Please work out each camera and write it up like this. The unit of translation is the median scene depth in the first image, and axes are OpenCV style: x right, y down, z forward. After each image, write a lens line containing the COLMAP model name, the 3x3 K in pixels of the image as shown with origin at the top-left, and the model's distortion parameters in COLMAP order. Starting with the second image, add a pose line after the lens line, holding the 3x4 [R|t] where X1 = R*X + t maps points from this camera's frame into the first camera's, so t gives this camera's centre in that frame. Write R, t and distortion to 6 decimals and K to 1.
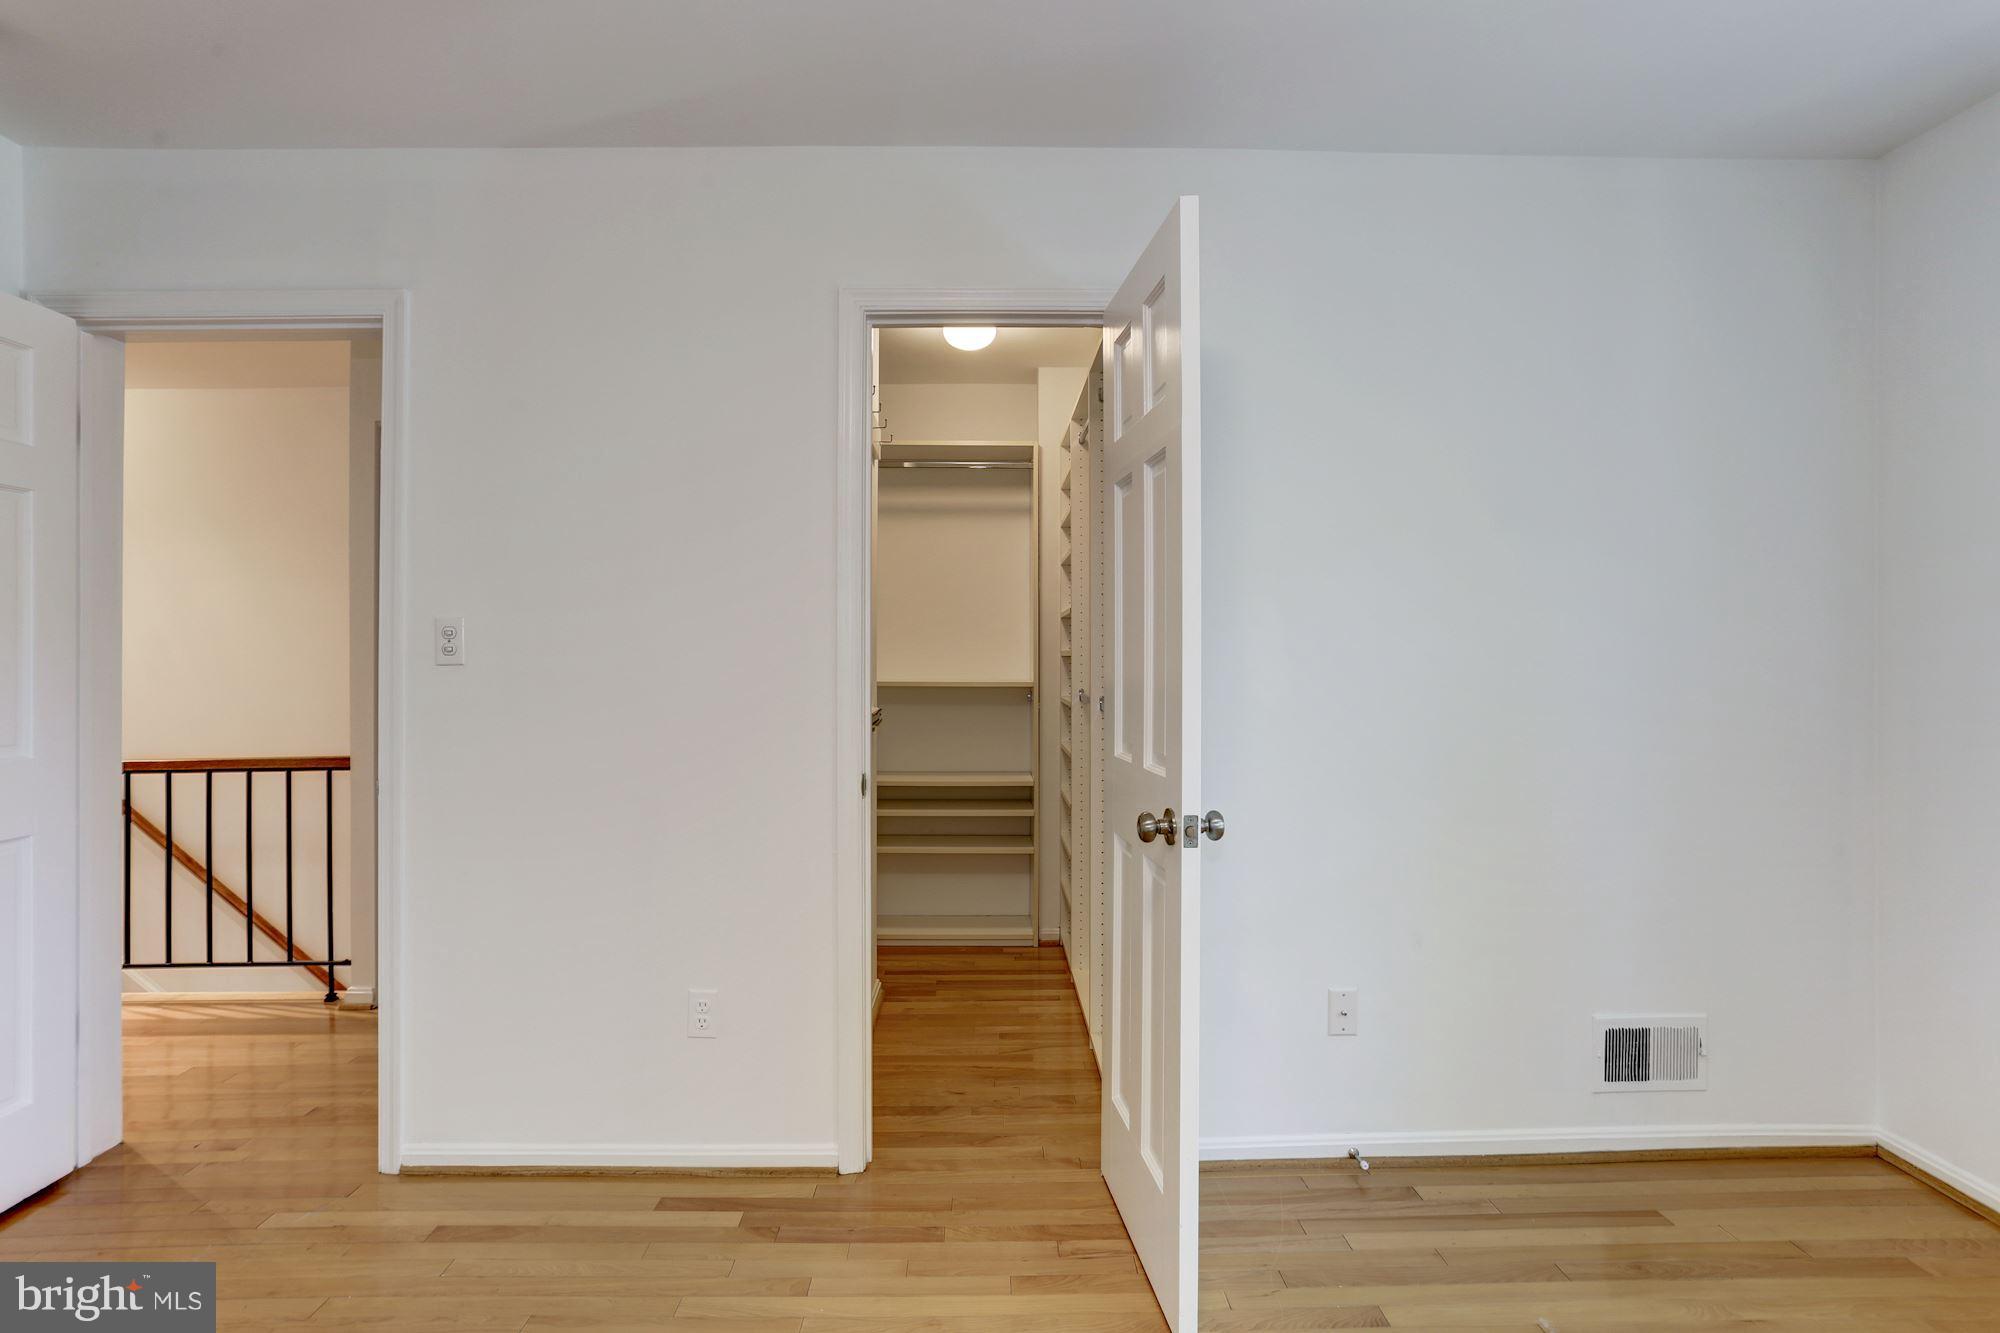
lens RADIAL K [[988.0, 0, 976.0], [0, 988.0, 665.6], [0, 0, 1]] dist [-0.022431, 0.000795]
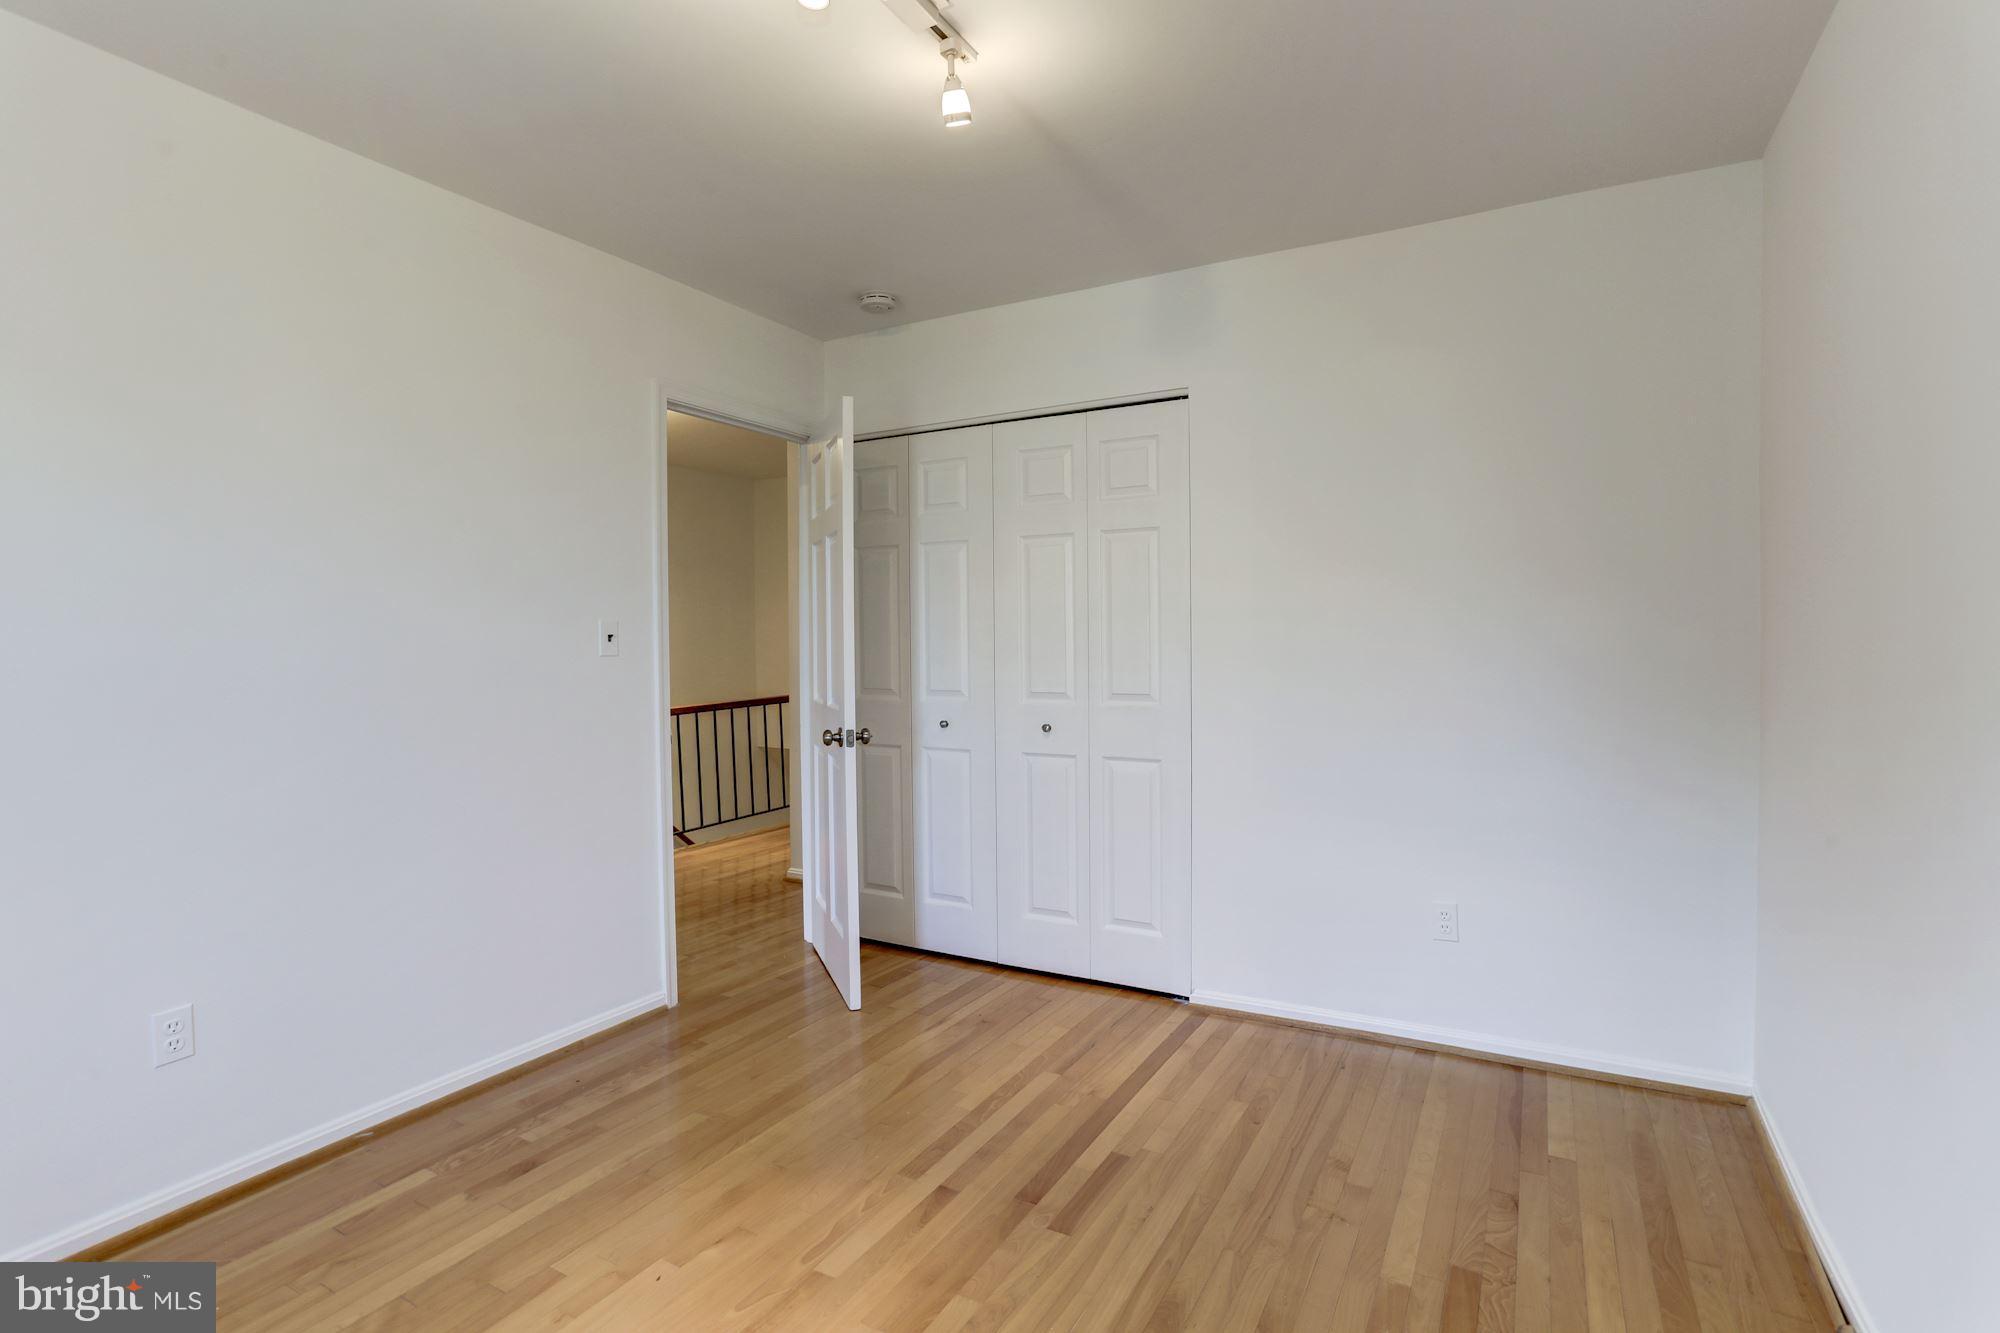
lens RADIAL K [[988.0, 0, 976.0], [0, 988.0, 665.6], [0, 0, 1]] dist [-0.022431, 0.000795]
pose [[0.532385, -0.031053, 0.845933, -1.210215], [0.028293, 0.999421, 0.018881, 0.006271], [-0.846029, 0.013882, 0.532956, -0.188542]]
